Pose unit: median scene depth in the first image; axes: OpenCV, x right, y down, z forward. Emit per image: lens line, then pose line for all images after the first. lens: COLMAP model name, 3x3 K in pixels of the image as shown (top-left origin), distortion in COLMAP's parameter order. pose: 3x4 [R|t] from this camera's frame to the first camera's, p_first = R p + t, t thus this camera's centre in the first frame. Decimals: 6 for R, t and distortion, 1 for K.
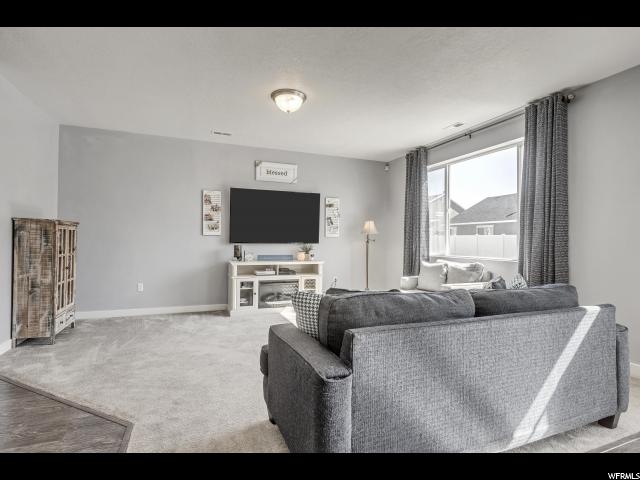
lens RADIAL K [[329.9, 0, 314.4], [0, 329.9, 239.7], [0, 0, 1]] dist [0.001181, 0.000530]
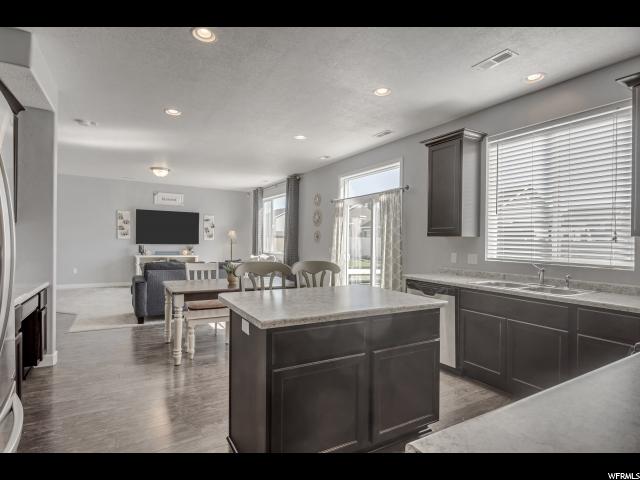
lens RADIAL K [[336.9, 0, 317.1], [0, 336.9, 250.6], [0, 0, 1]] dist [0.001221, 0.000336]
pose [[0.986919, 0.006273, 0.161094, 0.339394], [-0.011556, 0.999425, 0.031879, -0.018670], [-0.160801, -0.033324, 0.986424, -0.738374]]
